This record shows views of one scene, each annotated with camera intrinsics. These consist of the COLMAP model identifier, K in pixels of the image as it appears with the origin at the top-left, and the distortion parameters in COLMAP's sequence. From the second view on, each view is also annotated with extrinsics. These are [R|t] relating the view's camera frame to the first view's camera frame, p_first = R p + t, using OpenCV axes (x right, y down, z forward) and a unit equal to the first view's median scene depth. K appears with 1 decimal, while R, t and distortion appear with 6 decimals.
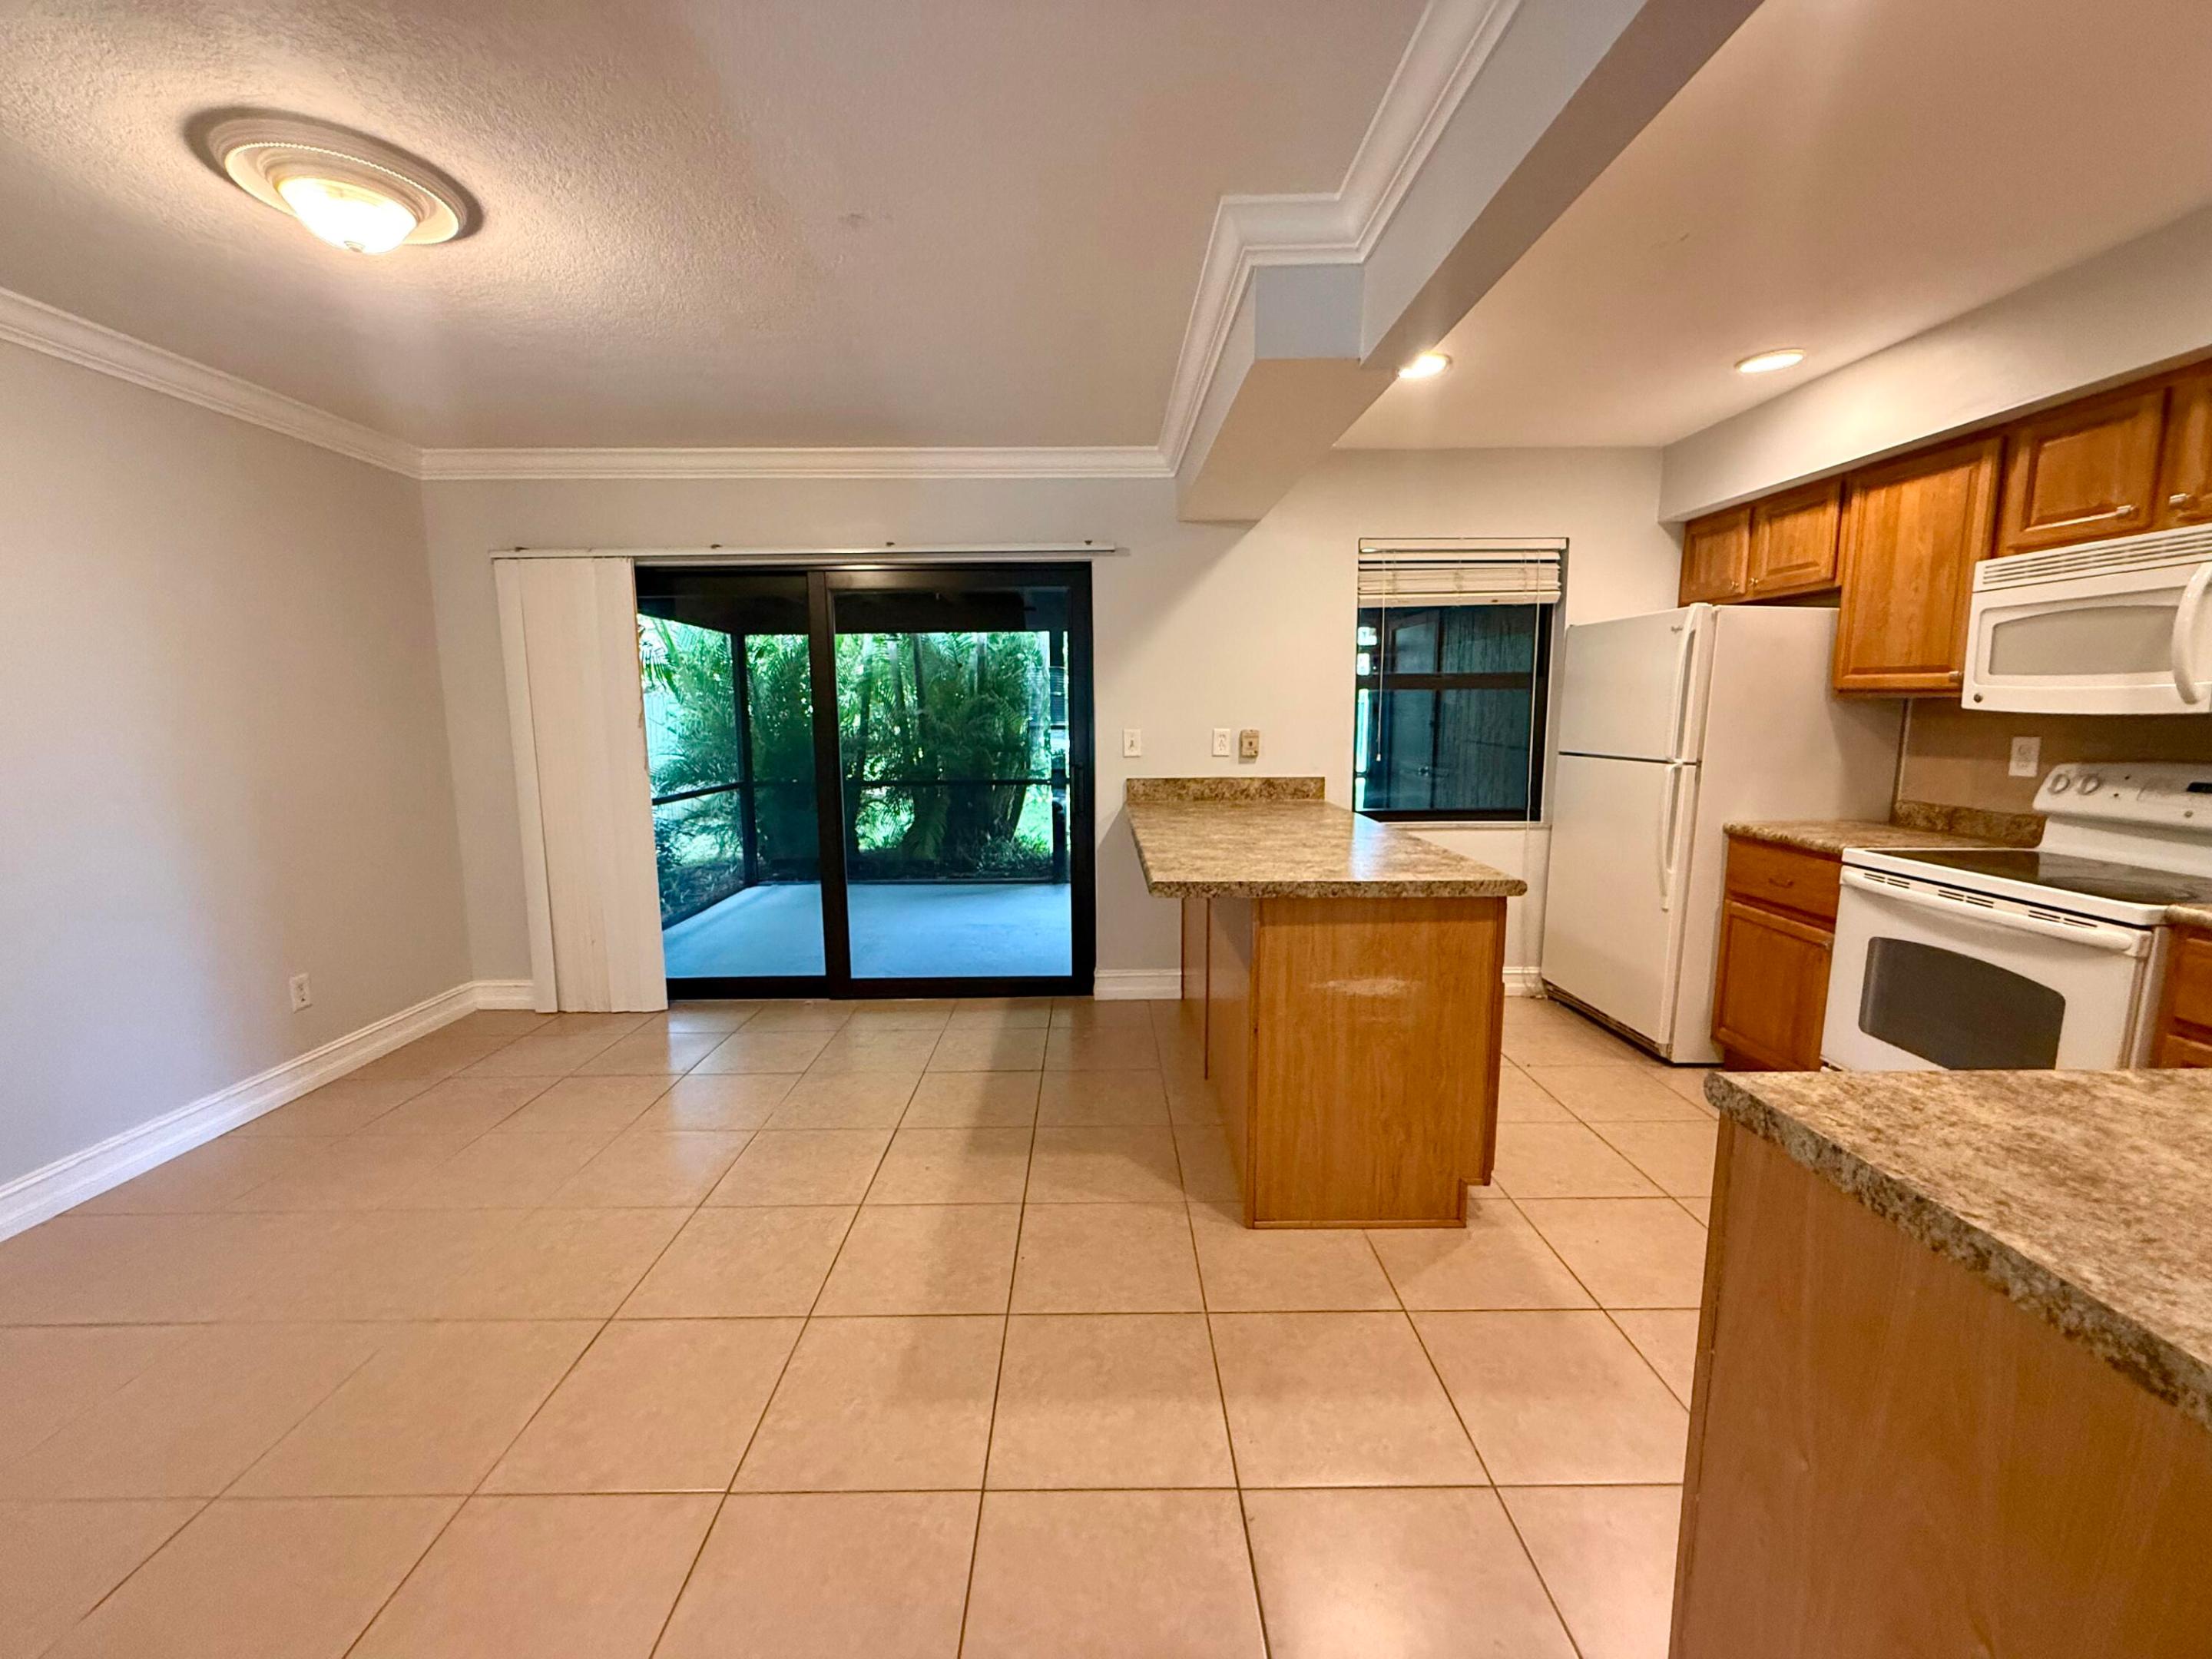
lens RADIAL K [[882.0, 0, 1099.8], [0, 882.0, 825.3], [0, 0, 1]] dist [-0.001335, 0.000444]
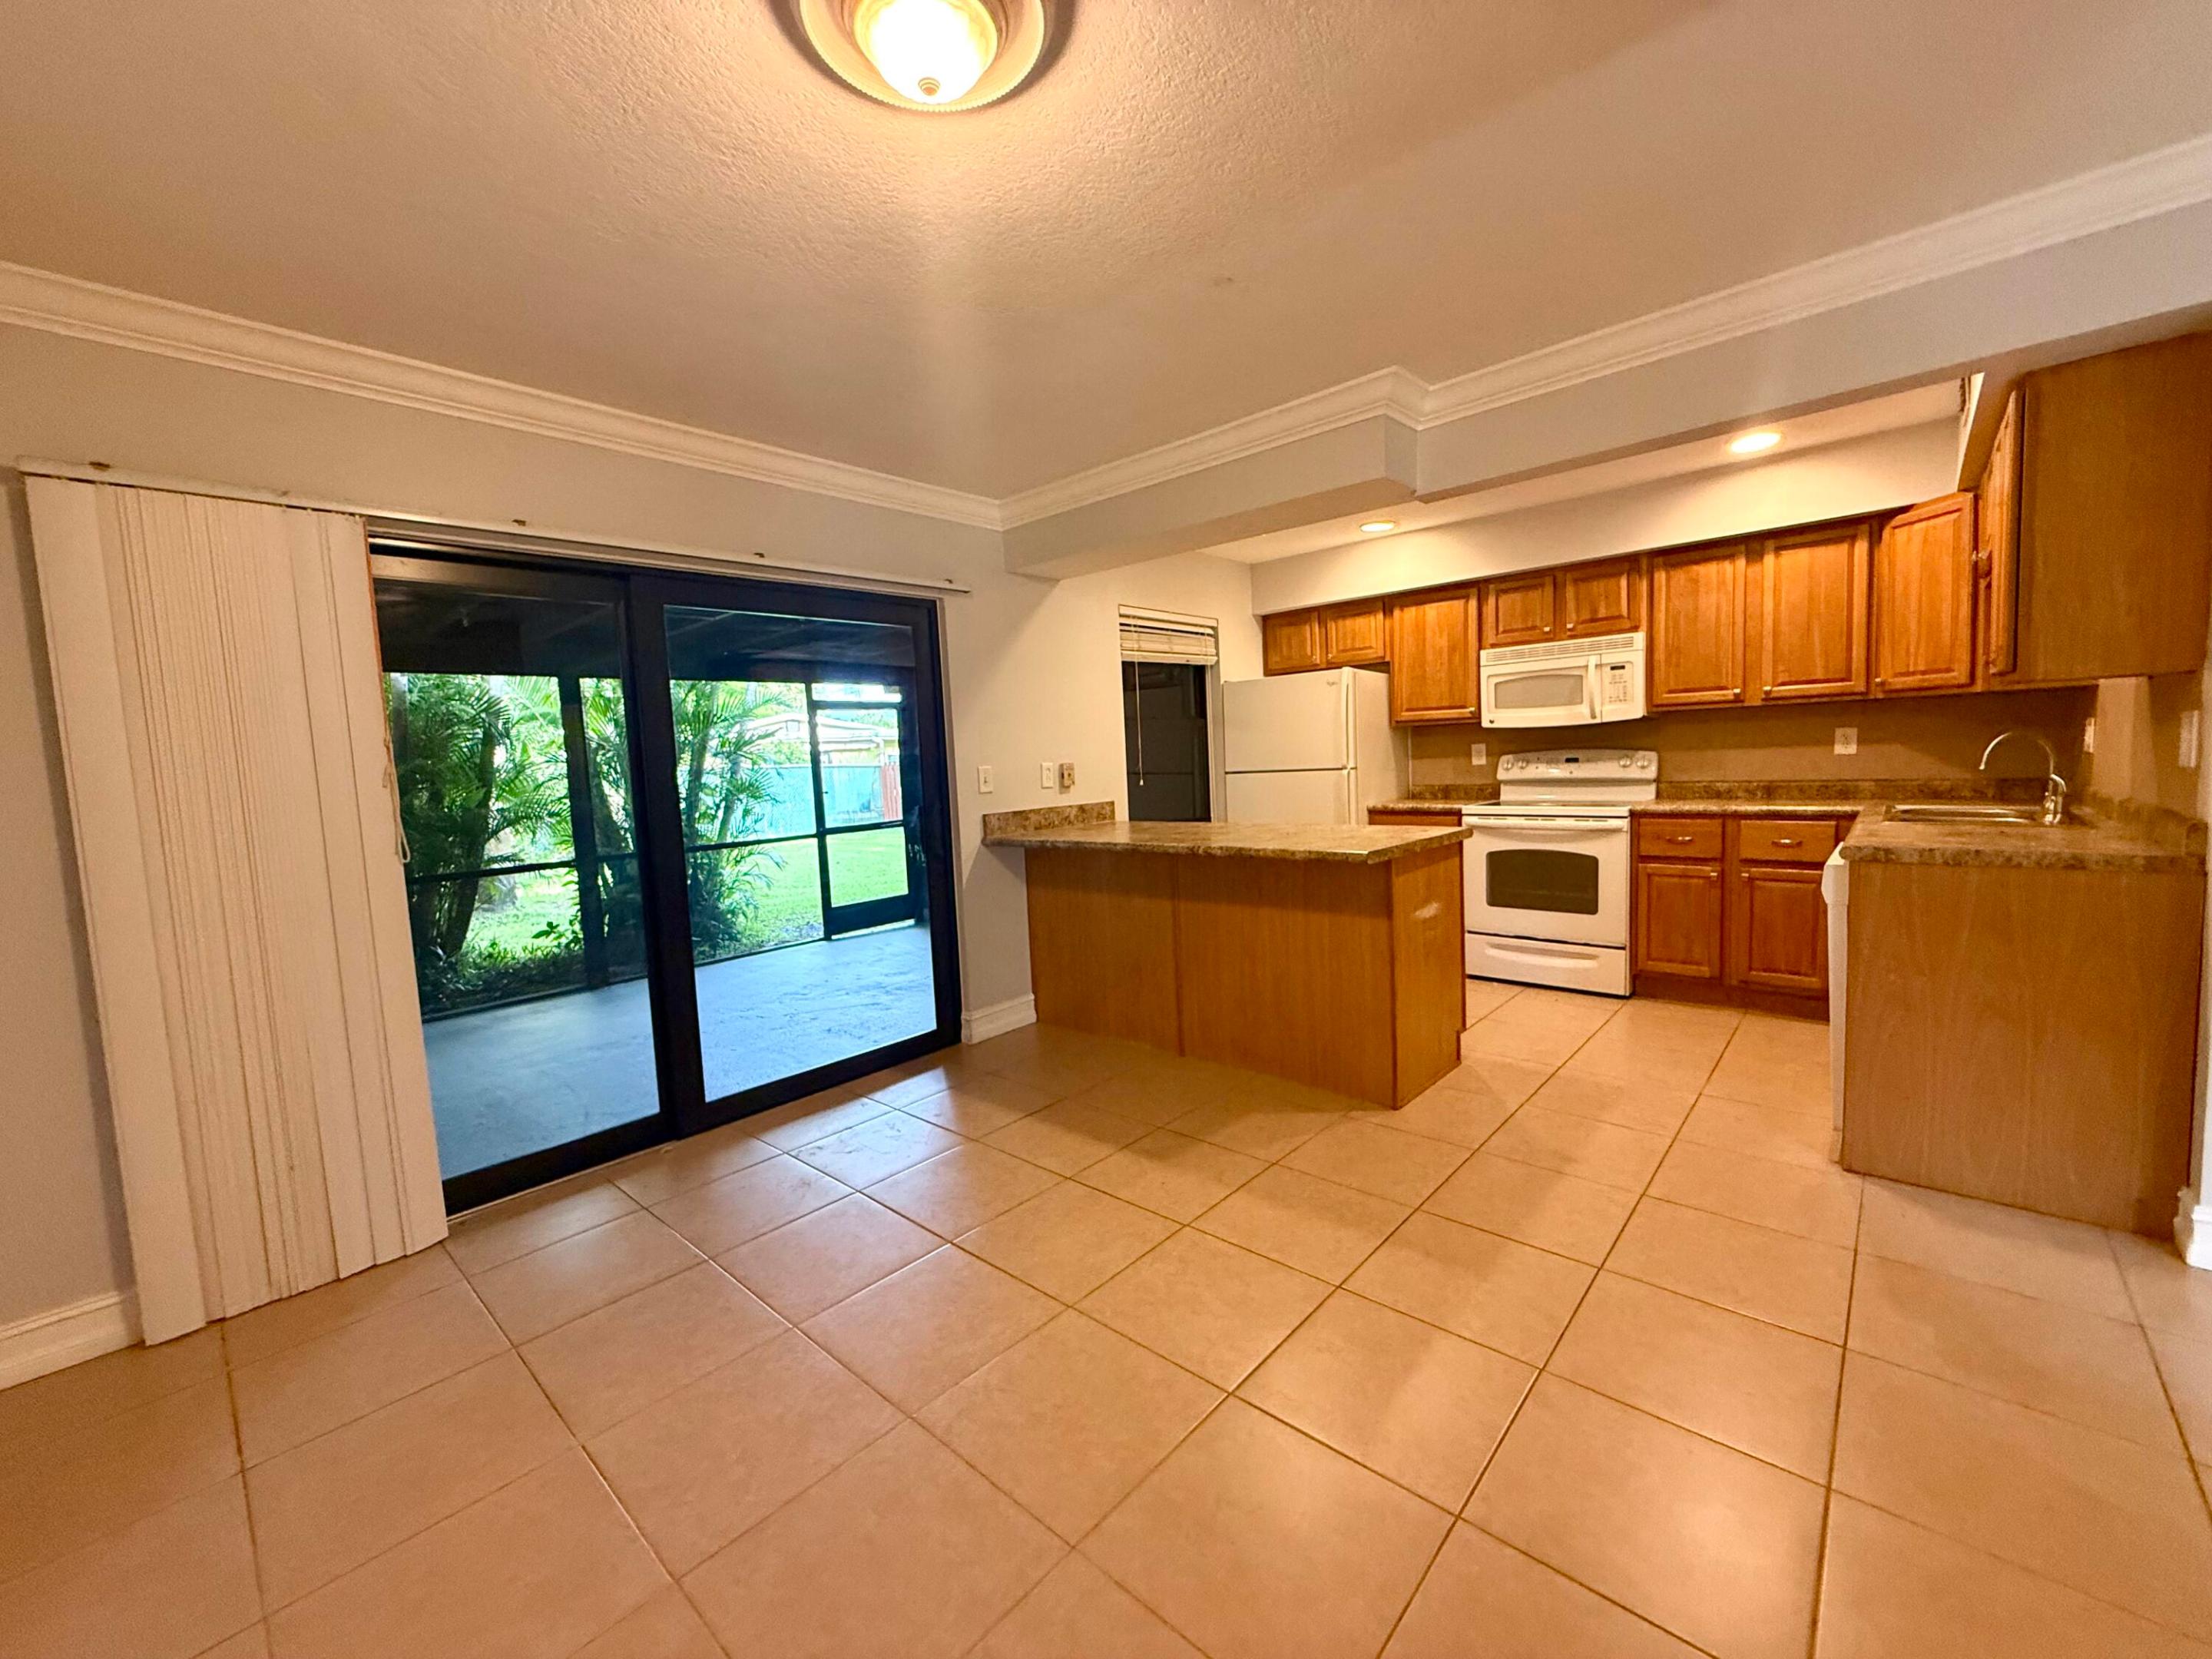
lens RADIAL K [[882.0, 0, 1099.8], [0, 882.0, 825.3], [0, 0, 1]] dist [-0.001335, 0.000444]
pose [[0.679452, -0.082087, 0.729114, -0.635012], [0.139812, 0.989999, -0.018830, -0.003092], [-0.720276, 0.114733, 0.684134, 0.216435]]
